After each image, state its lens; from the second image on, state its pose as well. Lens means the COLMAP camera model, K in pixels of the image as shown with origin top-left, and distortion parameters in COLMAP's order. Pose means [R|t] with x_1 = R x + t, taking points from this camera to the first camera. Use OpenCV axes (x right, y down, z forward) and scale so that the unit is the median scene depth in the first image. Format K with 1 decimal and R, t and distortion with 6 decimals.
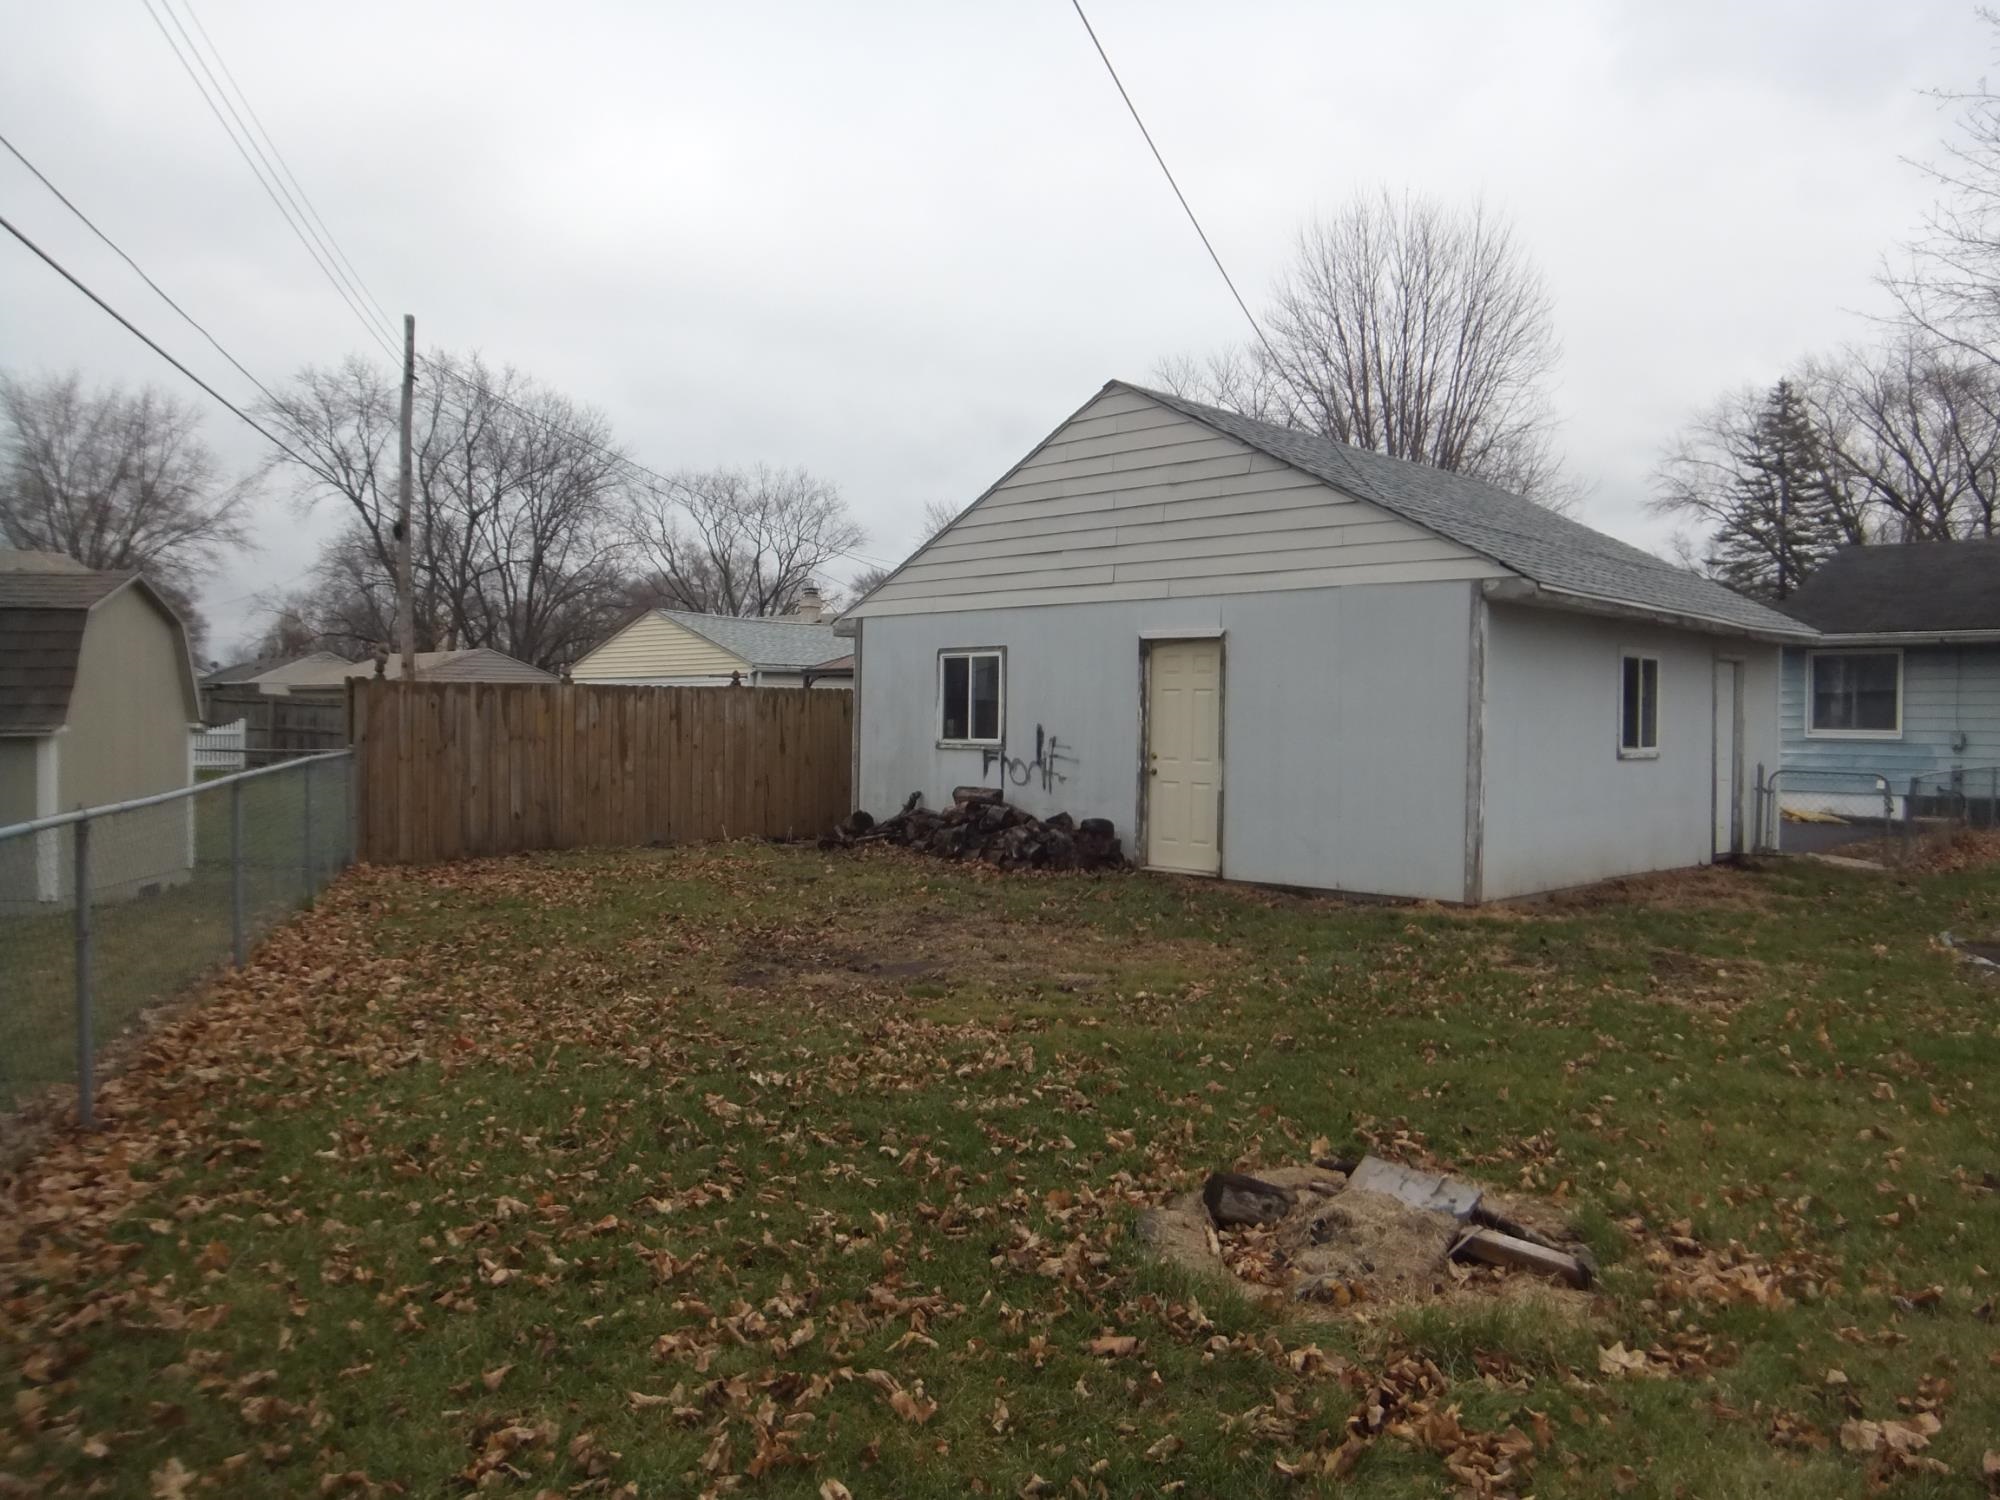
lens RADIAL K [[1513.9, 0, 997.4], [0, 1513.9, 739.6], [0, 0, 1]] dist [-0.030569, -0.007131]
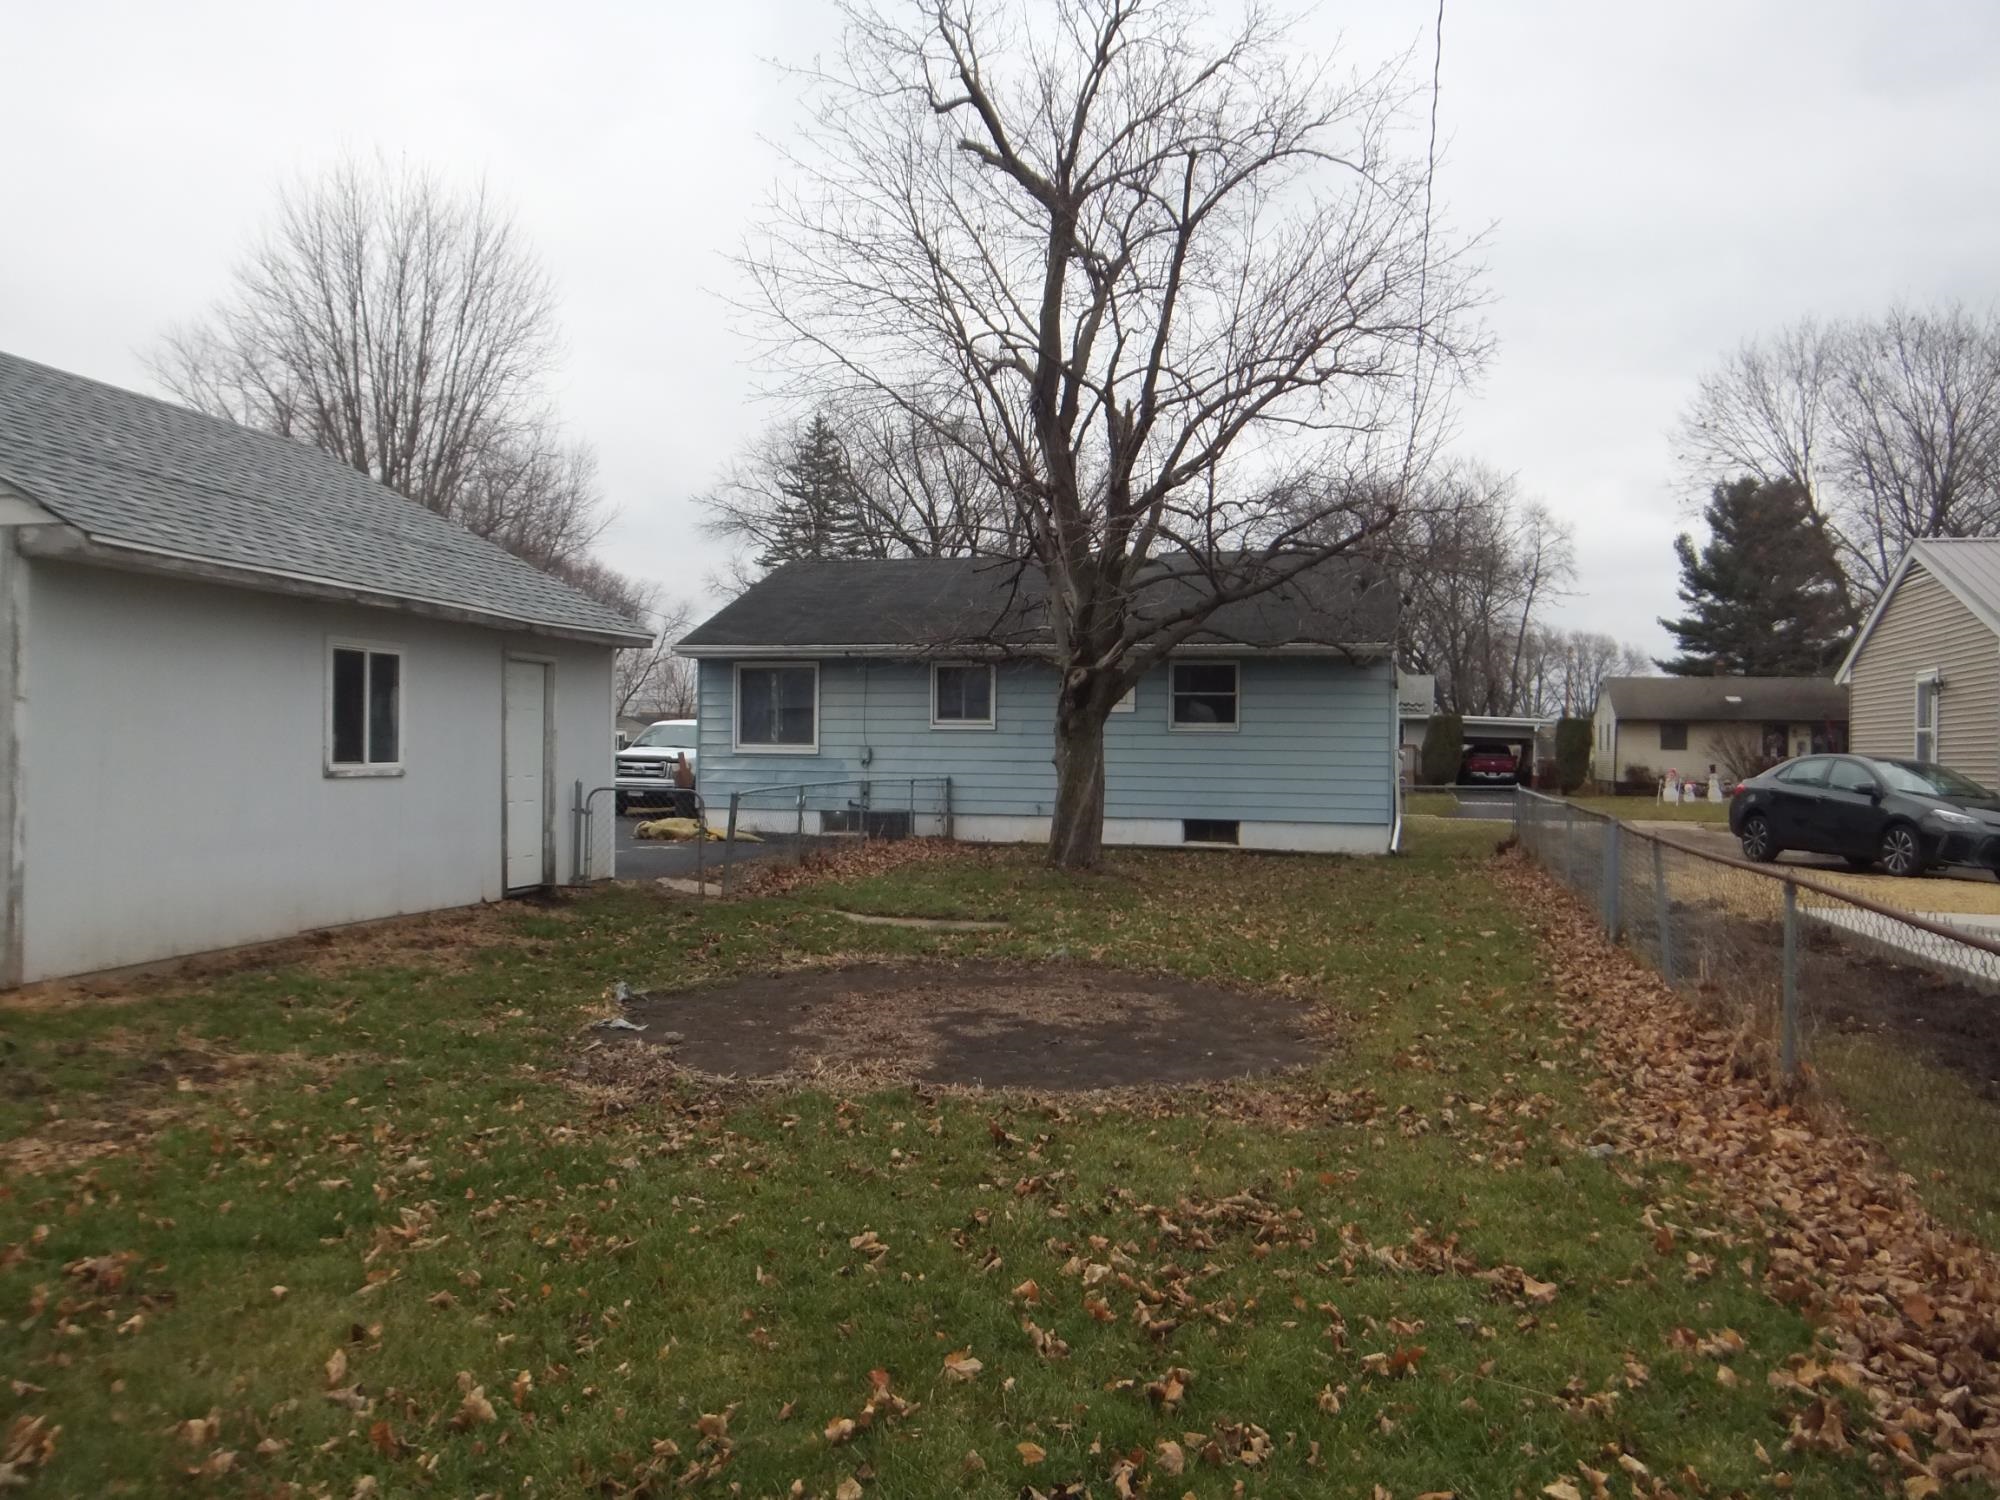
lens RADIAL K [[1513.9, 0, 1002.7], [0, 1513.9, 756.7], [0, 0, 1]] dist [-0.030569, -0.007131]
pose [[0.845952, -0.007665, 0.533204, 0.173541], [0.008885, 0.999960, 0.000279, 0.002819], [-0.533185, 0.004501, 0.845987, 0.085494]]
